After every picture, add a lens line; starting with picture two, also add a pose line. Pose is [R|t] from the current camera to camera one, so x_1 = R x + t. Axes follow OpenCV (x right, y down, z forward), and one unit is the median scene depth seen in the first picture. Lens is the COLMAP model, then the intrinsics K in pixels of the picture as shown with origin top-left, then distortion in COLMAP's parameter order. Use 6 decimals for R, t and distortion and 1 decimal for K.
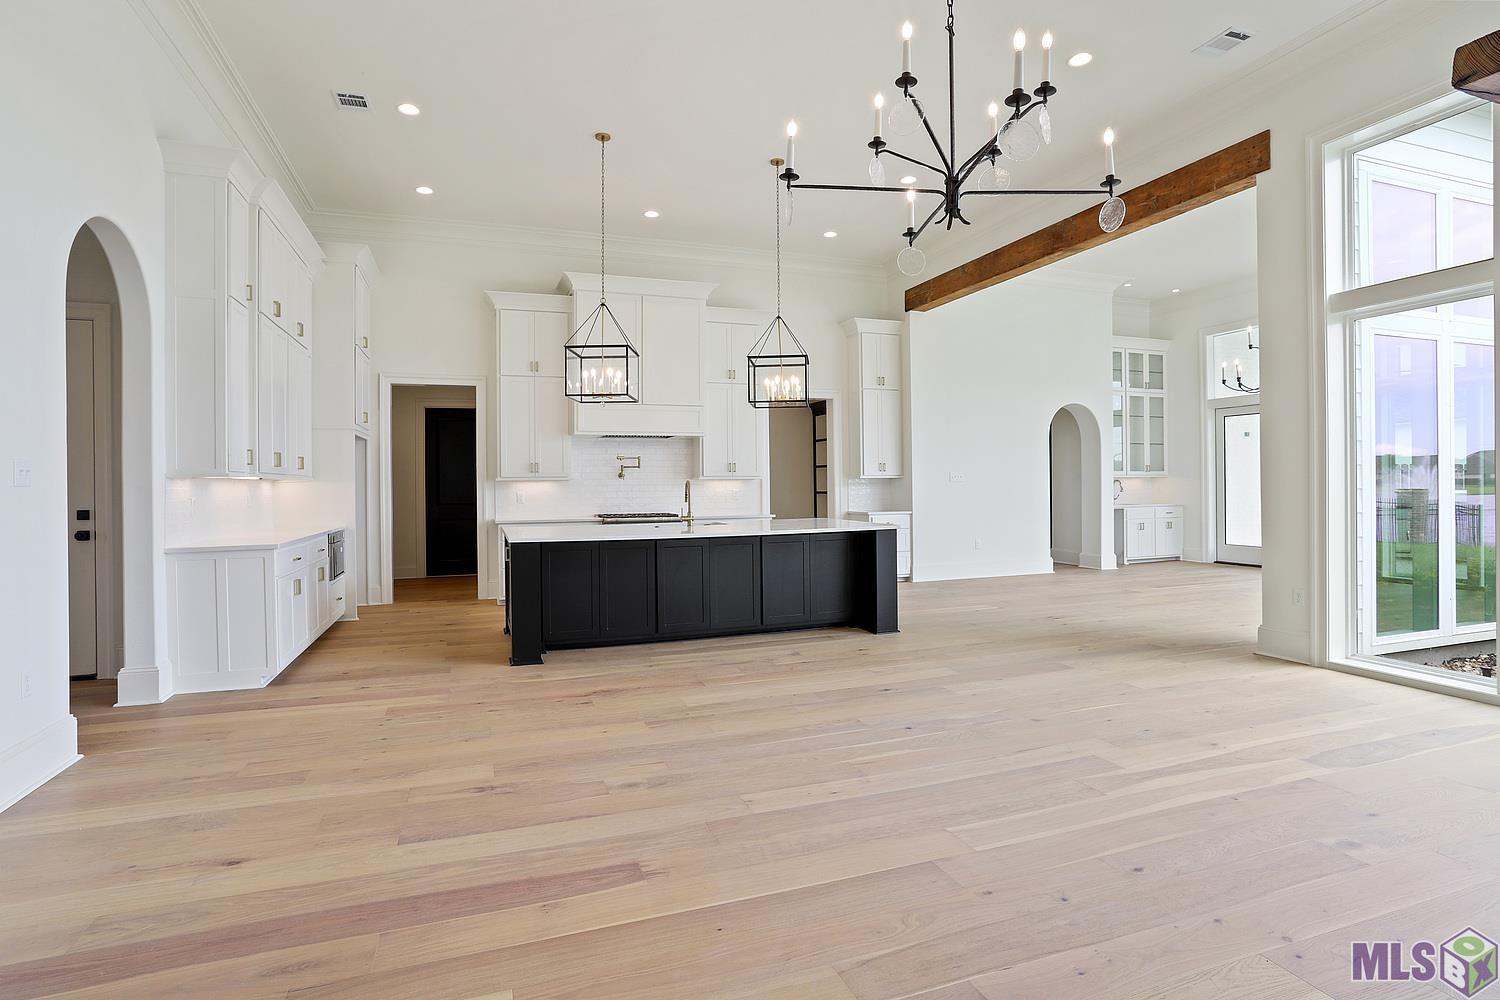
lens RADIAL K [[782.7, 0, 759.4], [0, 782.7, 478.8], [0, 0, 1]] dist [-0.042731, 0.006612]
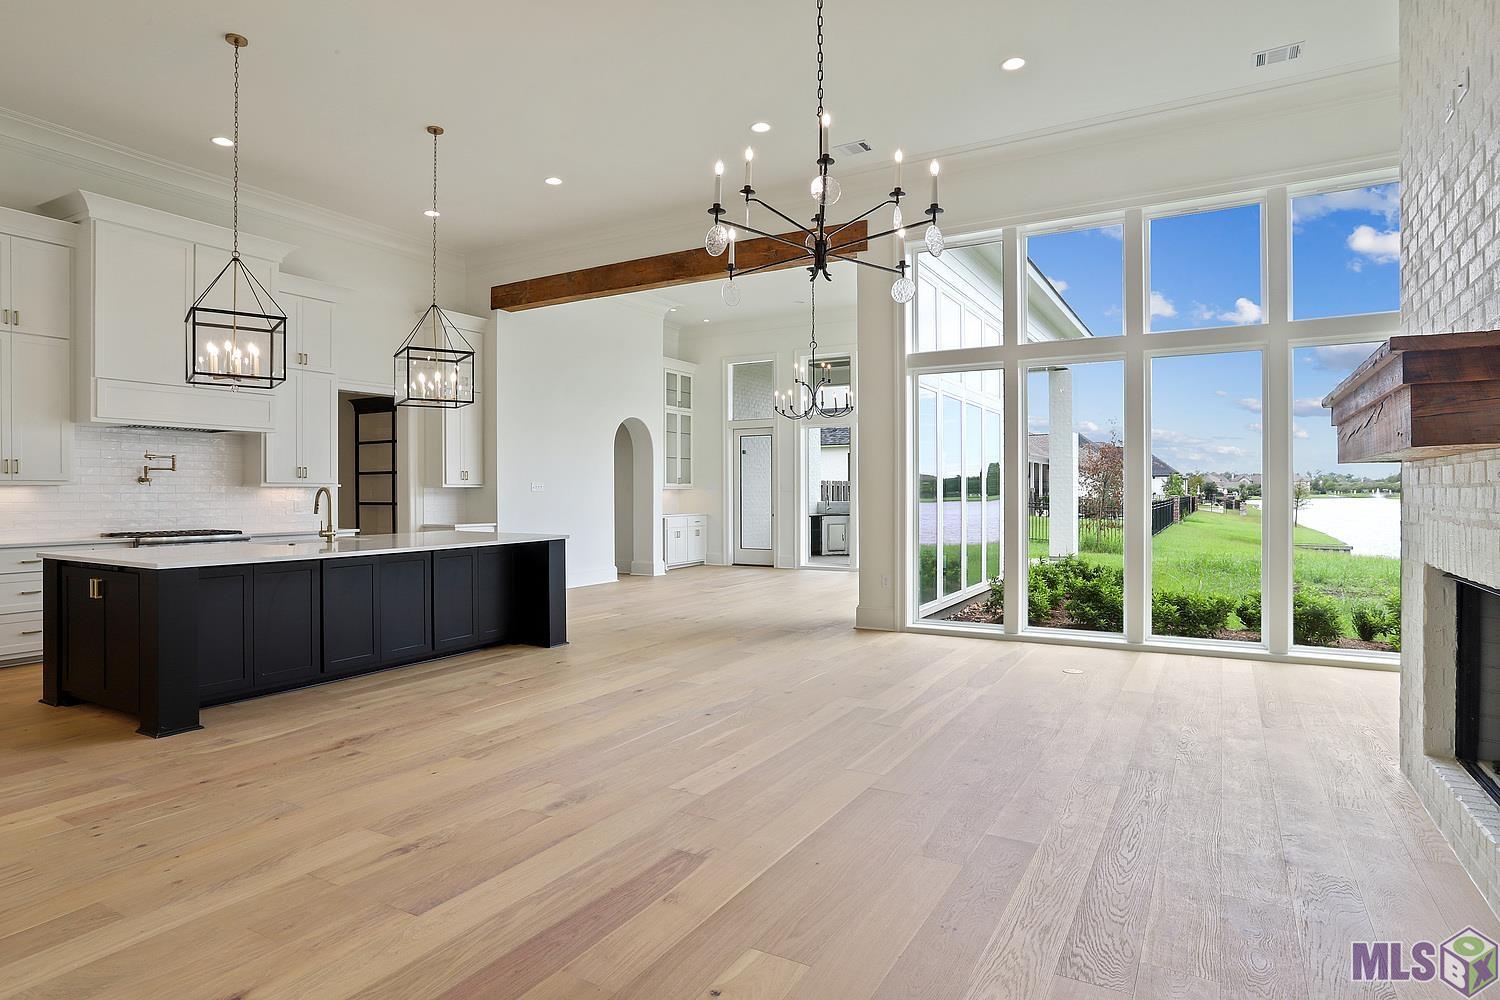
lens RADIAL K [[864.1, 0, 750.2], [0, 864.1, 490.9], [0, 0, 1]] dist [-0.026673, 0.010972]
pose [[0.760367, 0.006527, 0.649461, -0.390927], [-0.007145, 0.999973, -0.001685, 0.004110], [-0.649454, -0.003359, 0.760393, 0.023415]]
